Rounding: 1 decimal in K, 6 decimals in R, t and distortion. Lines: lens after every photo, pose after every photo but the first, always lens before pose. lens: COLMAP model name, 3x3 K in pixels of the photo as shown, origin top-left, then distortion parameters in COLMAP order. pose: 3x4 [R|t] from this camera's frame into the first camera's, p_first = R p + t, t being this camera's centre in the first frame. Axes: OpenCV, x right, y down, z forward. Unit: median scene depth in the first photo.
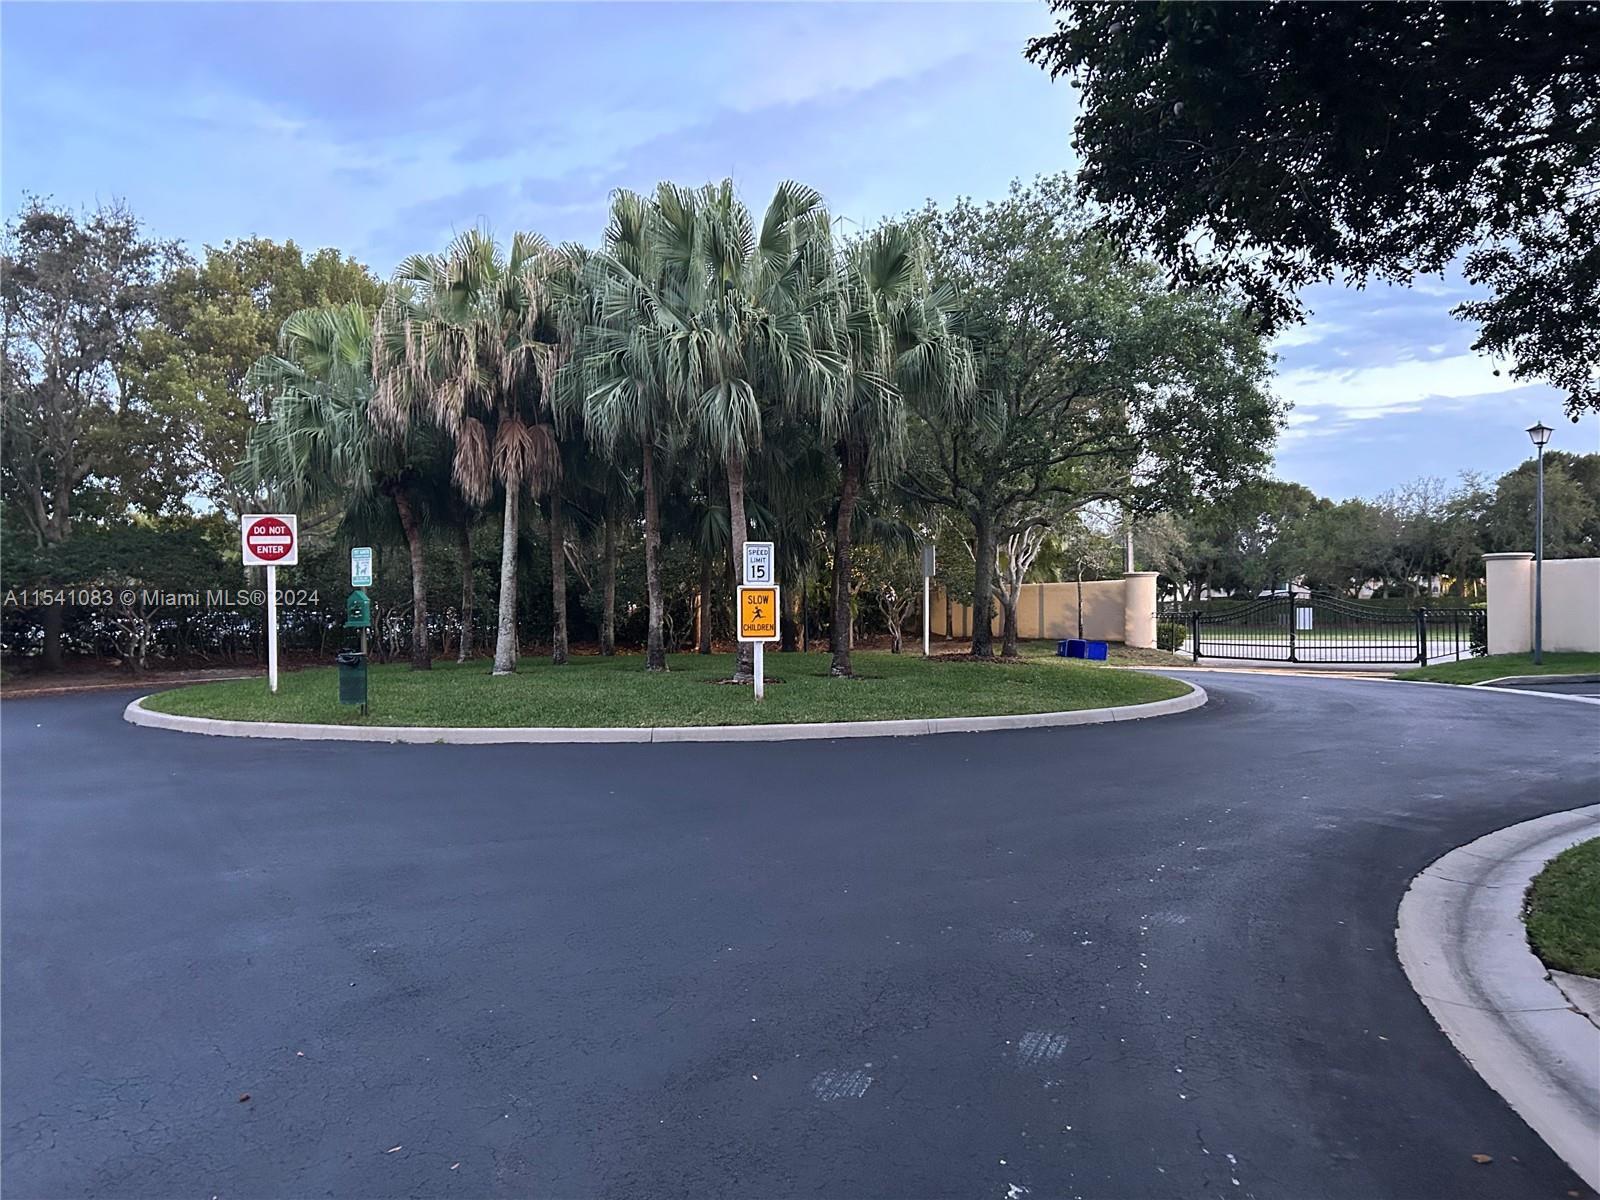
lens RADIAL K [[1187.6, 0, 795.9], [0, 1187.6, 615.2], [0, 0, 1]] dist [0.045605, -0.050196]
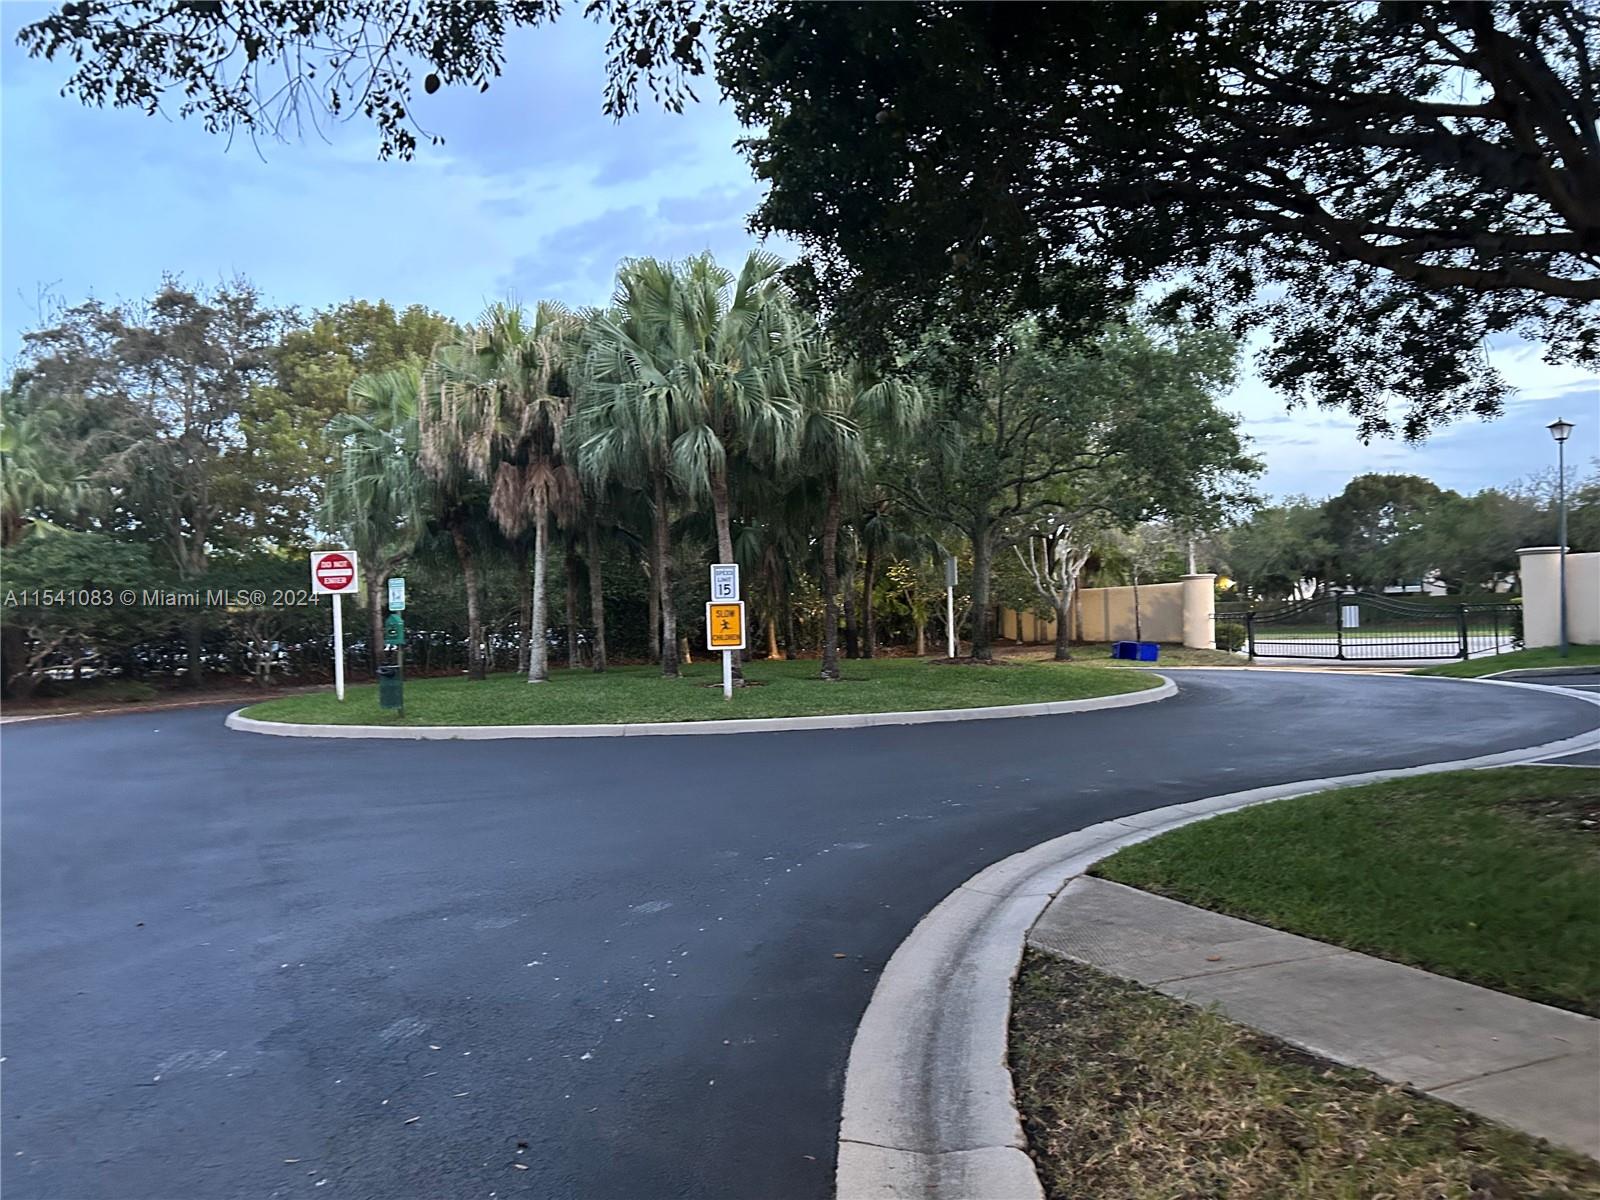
lens RADIAL K [[1187.6, 0, 794.5], [0, 1187.6, 601.9], [0, 0, 1]] dist [0.045605, -0.050196]
pose [[0.993736, -0.024088, -0.109125, 0.144371], [0.022058, 0.999561, -0.019769, 0.000048], [0.109554, 0.017238, 0.993831, -0.130516]]
